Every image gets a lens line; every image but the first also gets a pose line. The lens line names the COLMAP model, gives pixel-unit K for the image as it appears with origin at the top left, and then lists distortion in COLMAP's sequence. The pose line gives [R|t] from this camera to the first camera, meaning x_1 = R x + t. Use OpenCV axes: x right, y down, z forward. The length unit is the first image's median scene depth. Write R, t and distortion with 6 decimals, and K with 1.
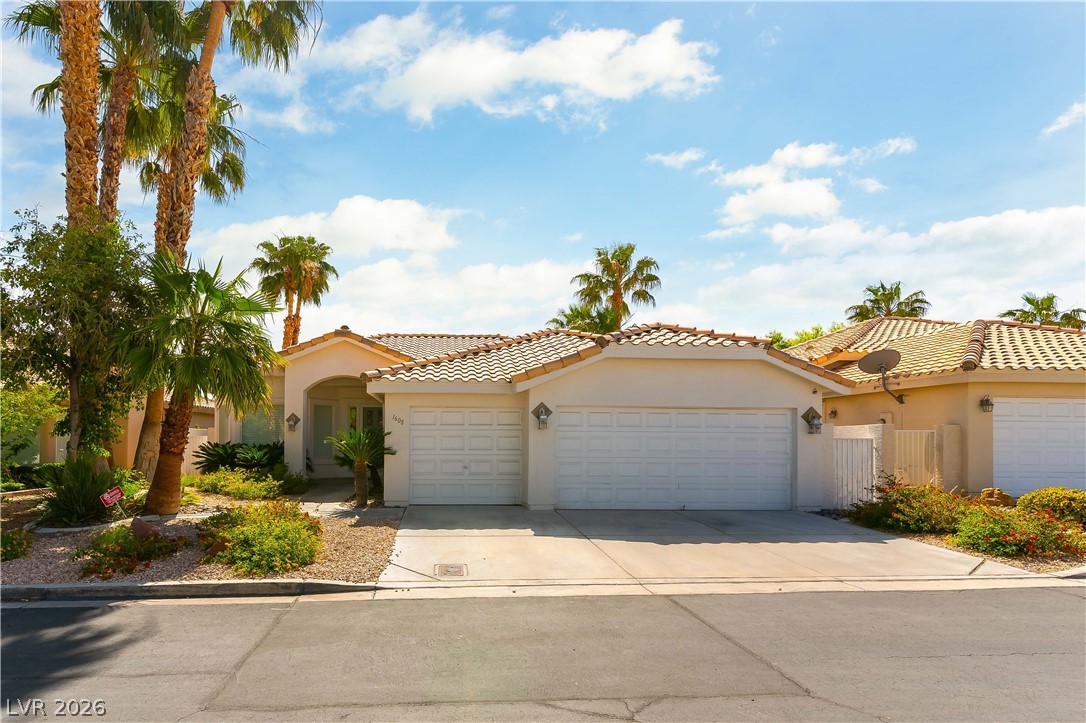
lens RADIAL K [[466.0, 0, 545.0], [0, 466.0, 364.4], [0, 0, 1]] dist [0.000103, -0.000160]
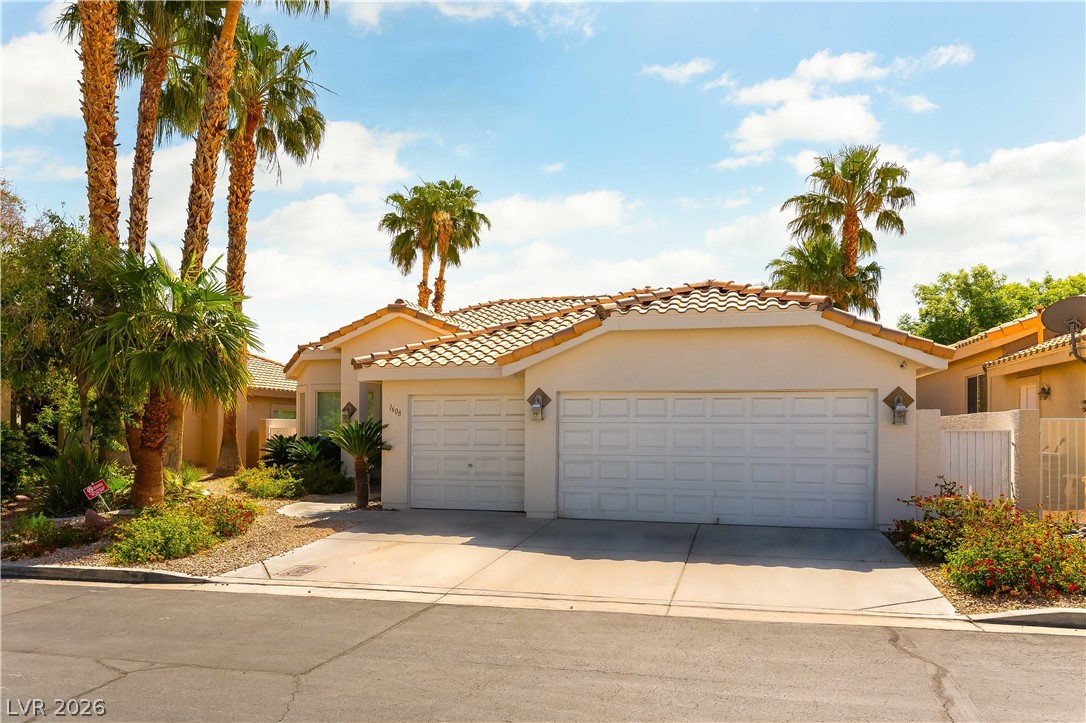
lens RADIAL K [[684.0, 0, 731.8], [0, 684.0, 314.7], [0, 0, 1]] dist [-0.000709, -0.000253]
pose [[0.968825, -0.043500, -0.243896, 0.599614], [0.042746, 0.999051, -0.008389, -0.023097], [0.244029, -0.002298, 0.969765, -0.091138]]
